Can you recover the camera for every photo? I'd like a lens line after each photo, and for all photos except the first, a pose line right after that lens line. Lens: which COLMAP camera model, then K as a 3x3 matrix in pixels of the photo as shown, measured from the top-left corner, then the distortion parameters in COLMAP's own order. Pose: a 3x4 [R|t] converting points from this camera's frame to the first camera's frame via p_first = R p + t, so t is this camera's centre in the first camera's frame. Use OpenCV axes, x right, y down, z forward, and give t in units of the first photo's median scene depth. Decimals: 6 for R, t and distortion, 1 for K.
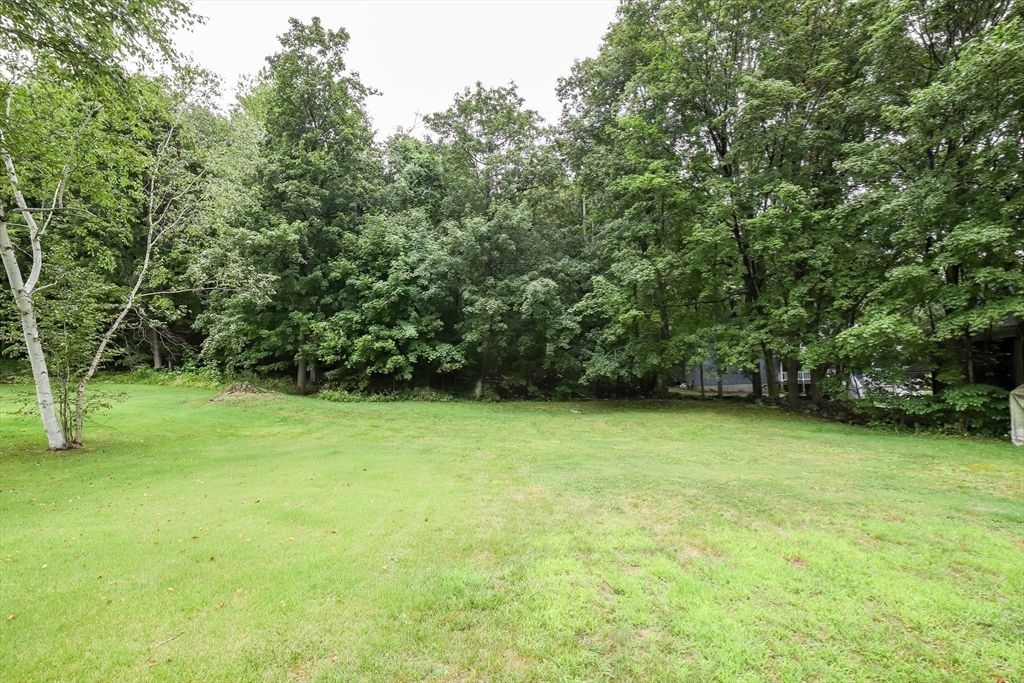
lens RADIAL K [[490.8, 0, 512.0], [0, 490.8, 341.5], [0, 0, 1]] dist [-0.055137, 0.000166]
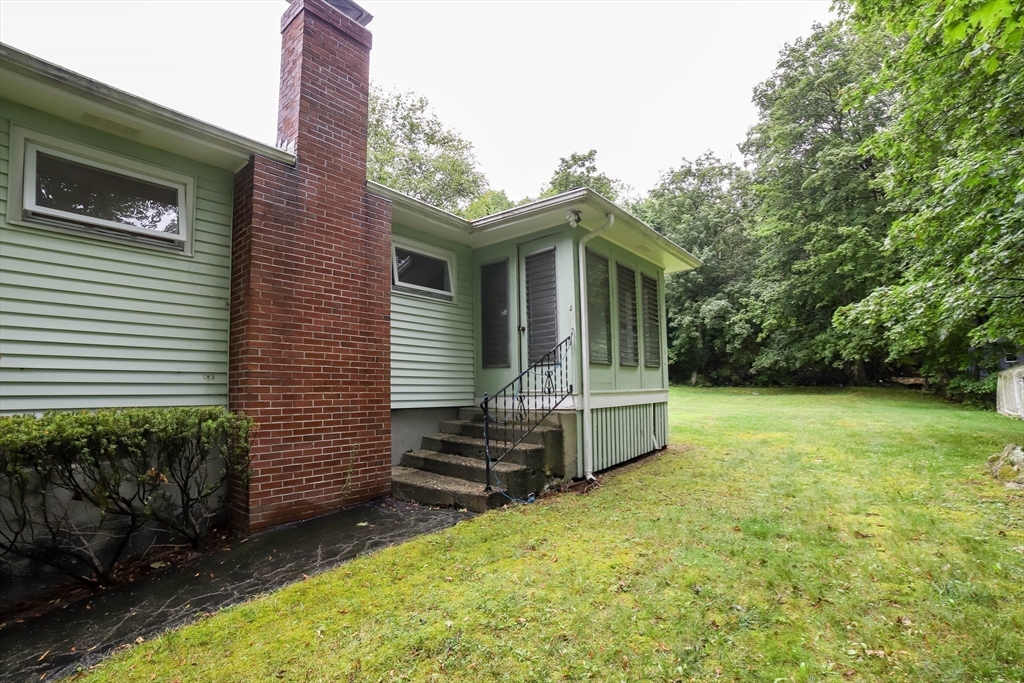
lens RADIAL K [[490.8, 0, 512.0], [0, 490.8, 341.5], [0, 0, 1]] dist [-0.055137, 0.000166]
pose [[0.790731, -0.045001, -0.610508, 0.429765], [0.045809, 0.998848, -0.014294, -0.013319], [0.610448, -0.016664, 0.791881, -0.488337]]
